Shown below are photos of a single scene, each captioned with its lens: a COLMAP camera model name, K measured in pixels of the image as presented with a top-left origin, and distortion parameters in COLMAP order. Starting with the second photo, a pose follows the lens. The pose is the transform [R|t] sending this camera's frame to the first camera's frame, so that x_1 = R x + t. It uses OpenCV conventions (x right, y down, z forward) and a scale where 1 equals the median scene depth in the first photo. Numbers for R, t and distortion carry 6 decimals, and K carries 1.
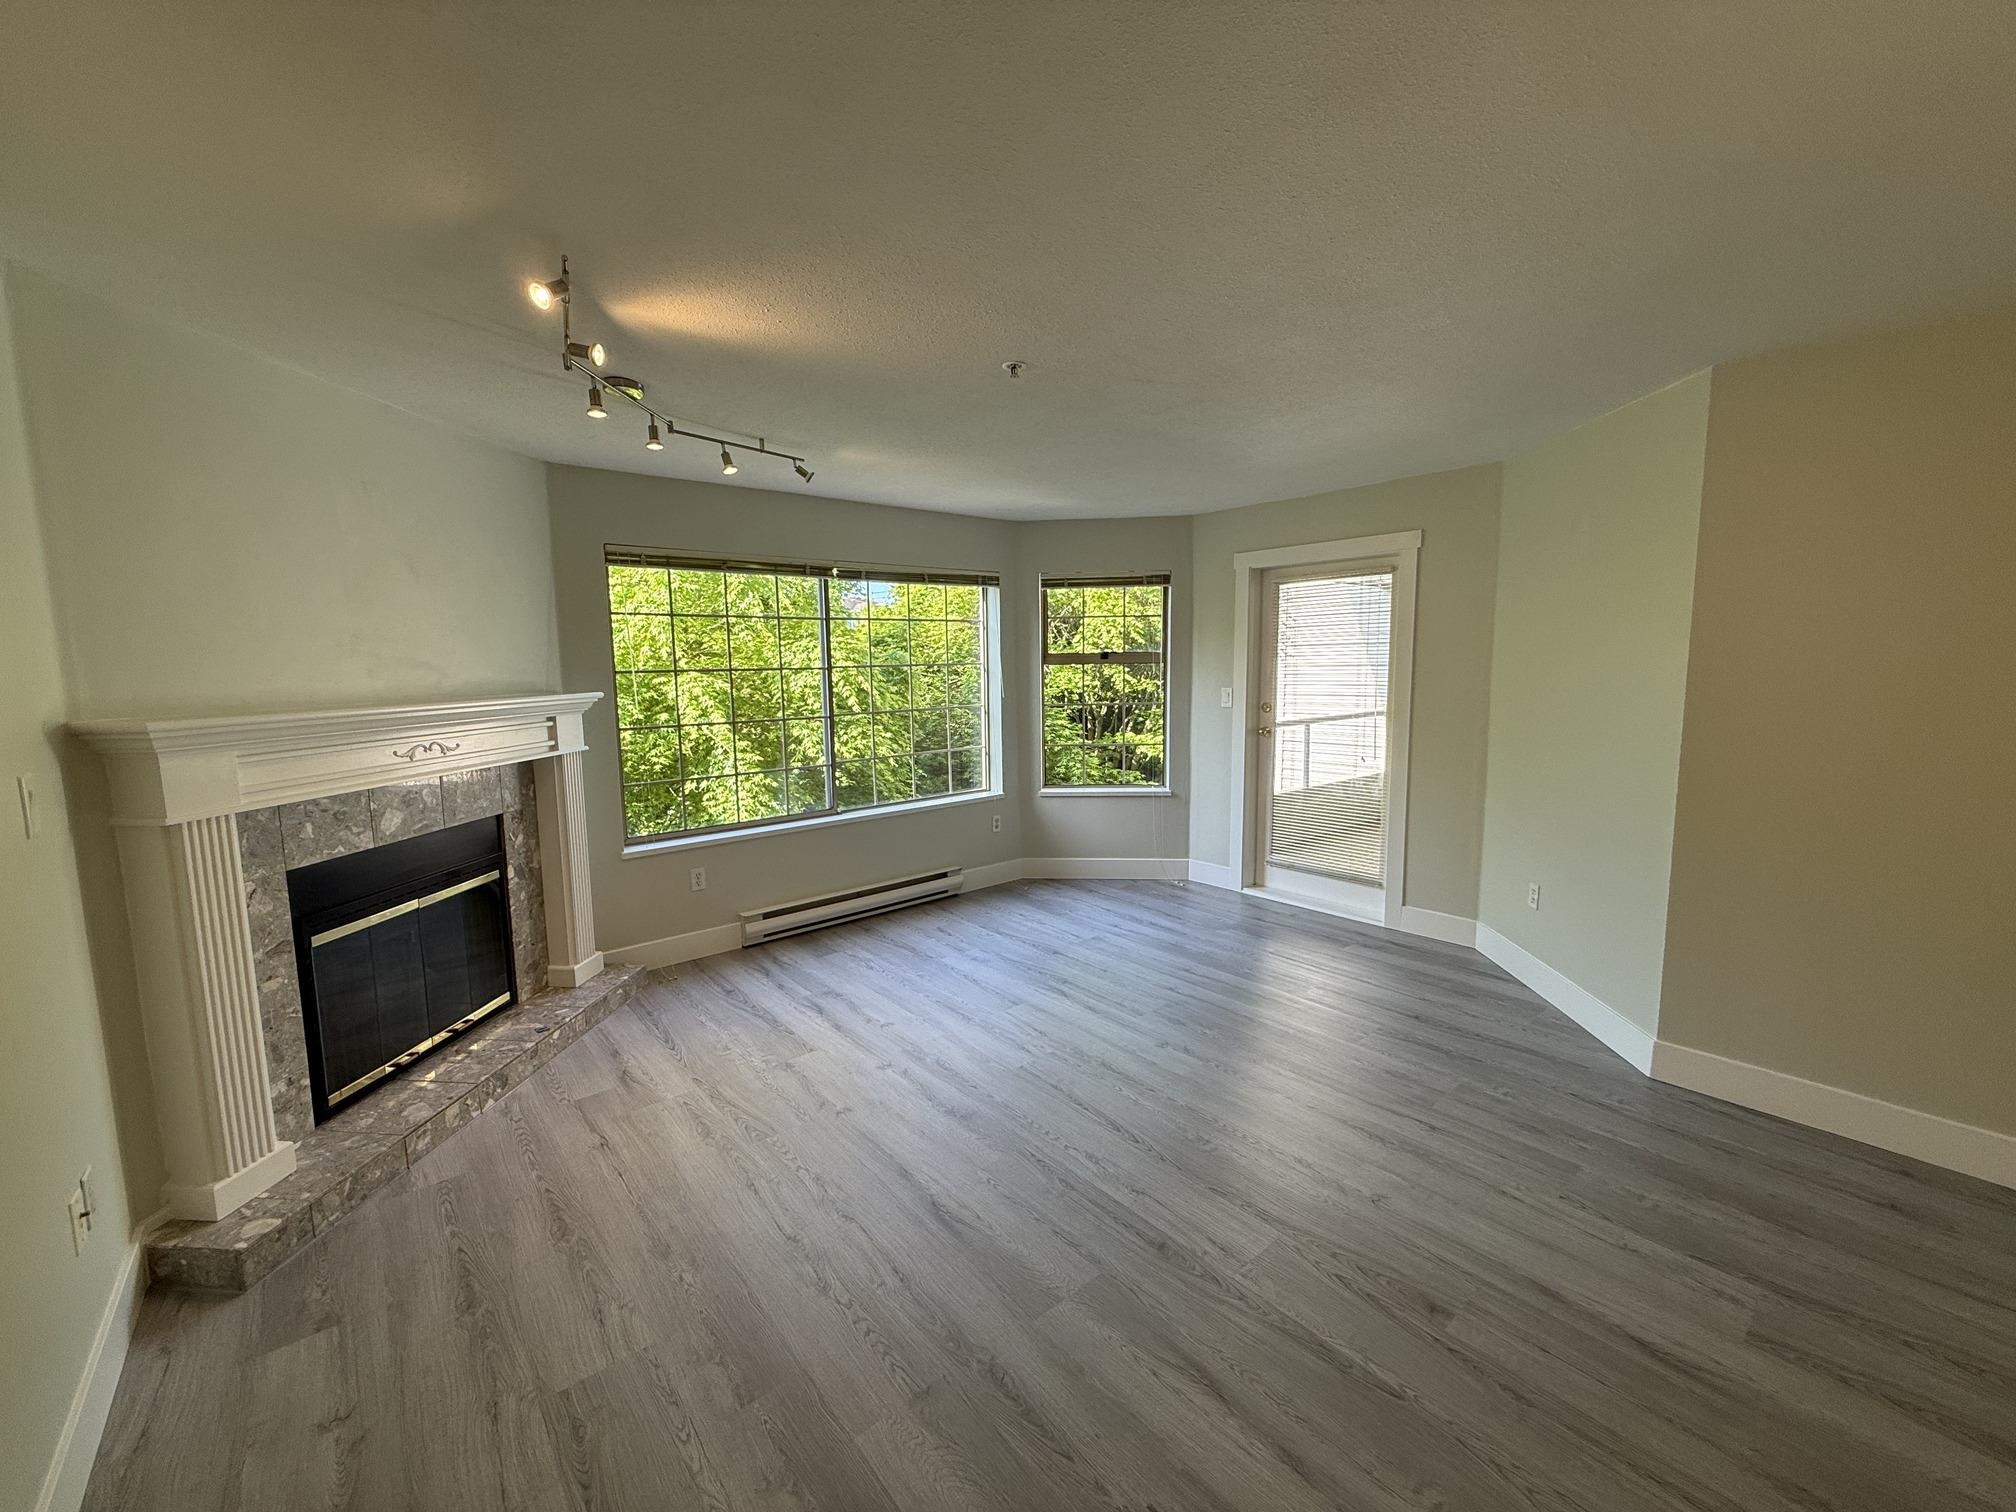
lens RADIAL K [[801.1, 0, 1001.7], [0, 801.1, 751.4], [0, 0, 1]] dist [0.000674, -0.000607]
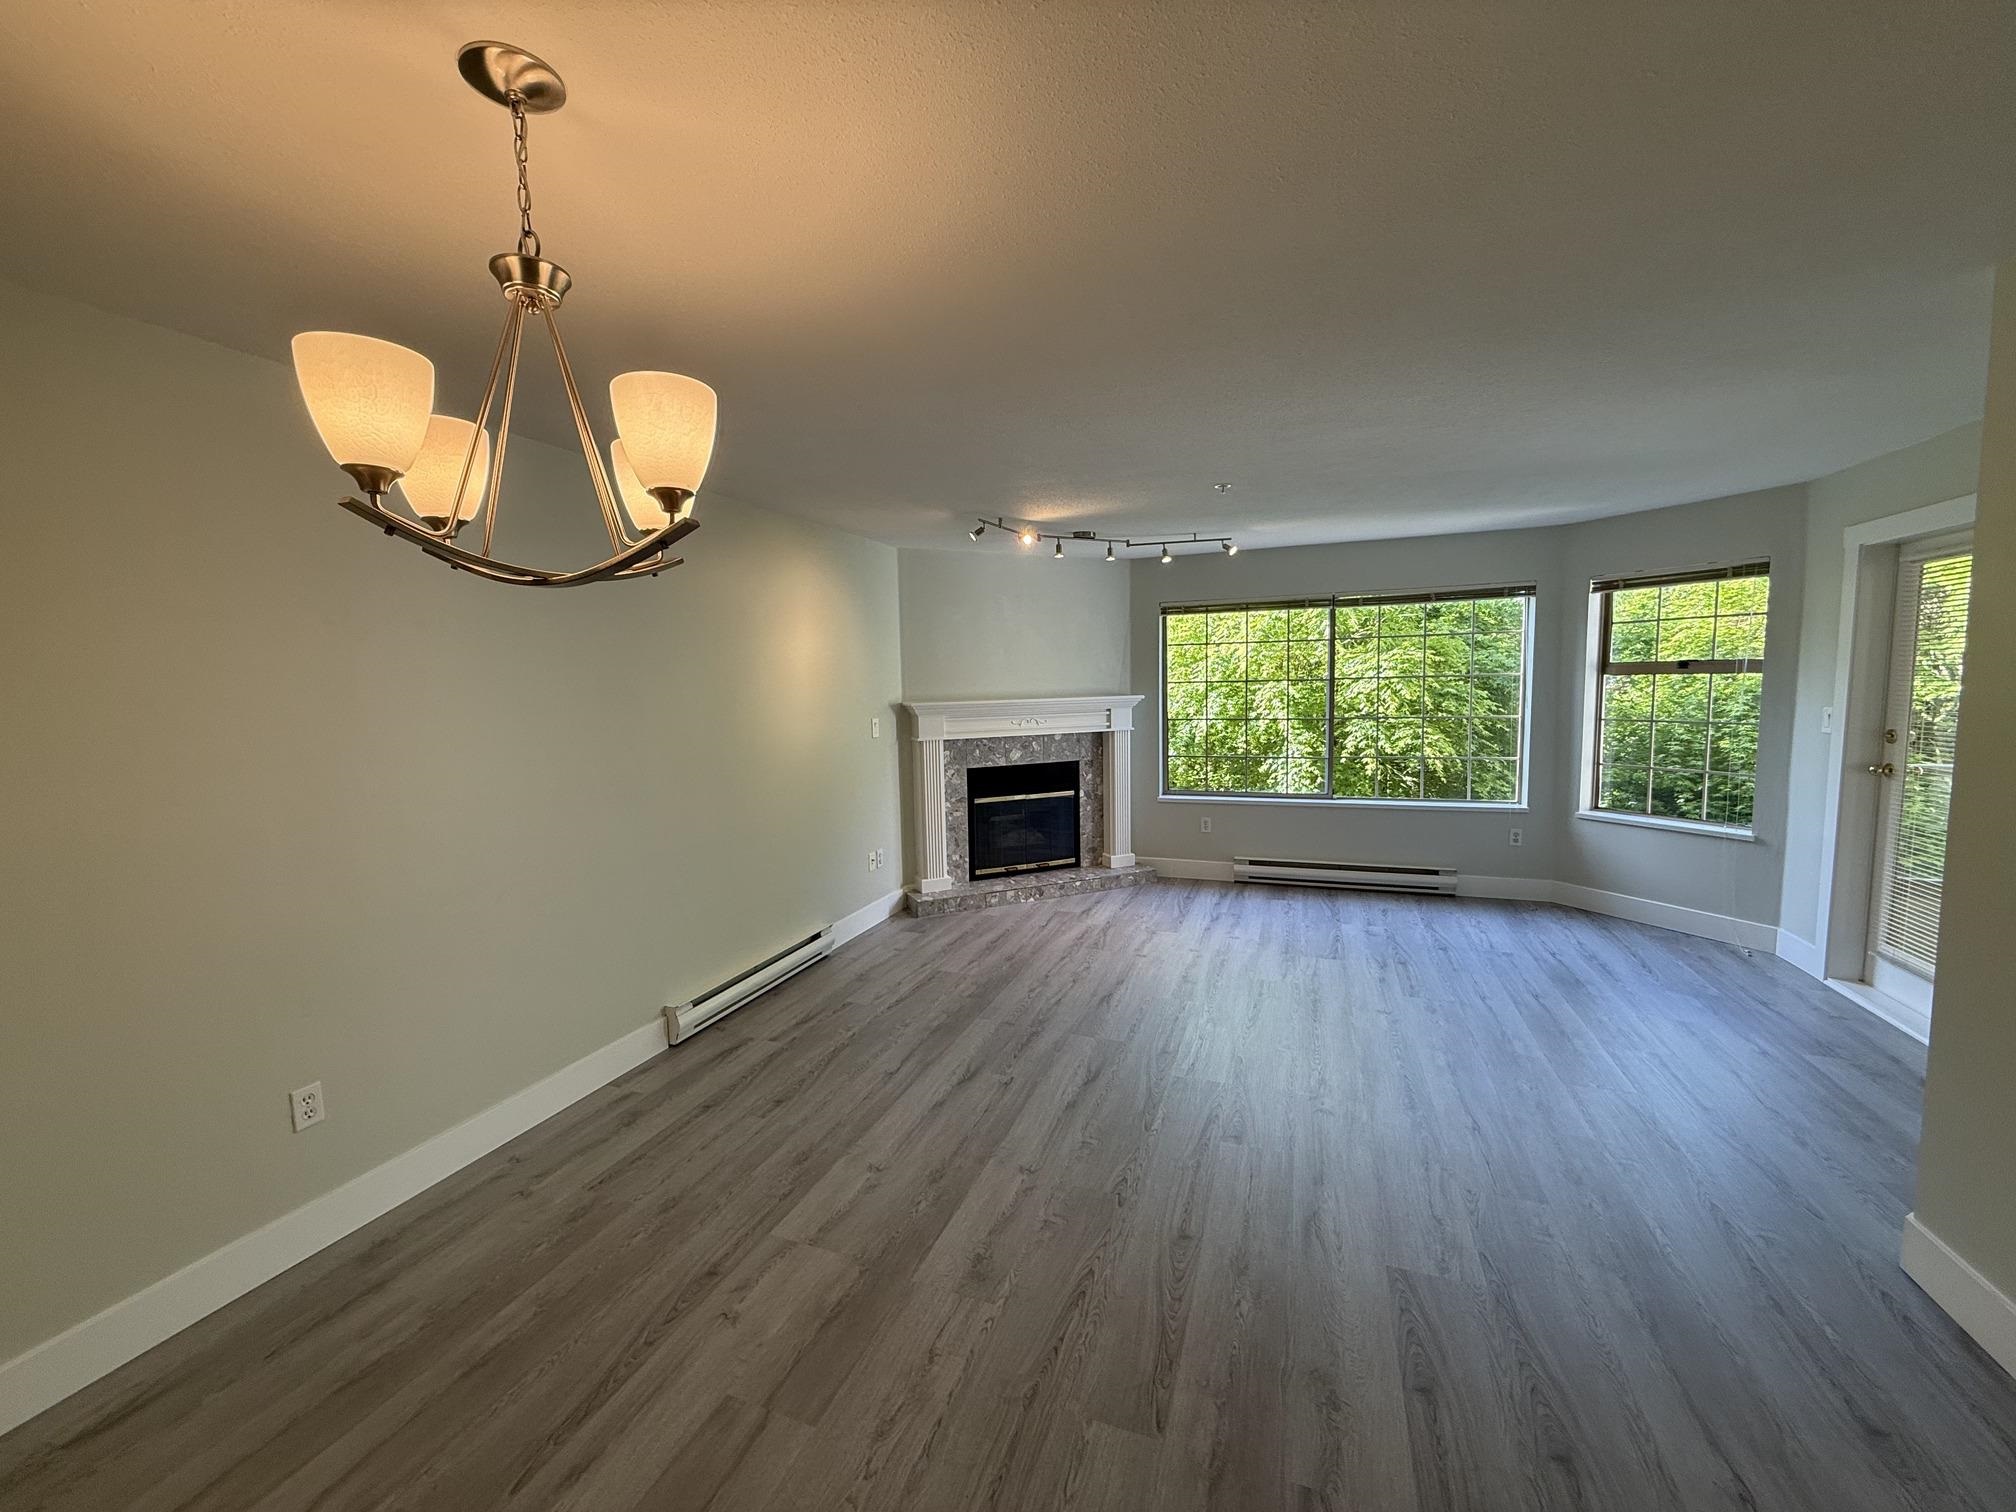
lens RADIAL K [[801.1, 0, 1000.3], [0, 801.1, 747.0], [0, 0, 1]] dist [0.000674, -0.000607]
pose [[0.490150, 0.077359, -0.868198, 0.851165], [-0.082465, 0.995702, 0.042164, -0.015141], [0.867728, 0.050930, 0.494423, -0.062740]]
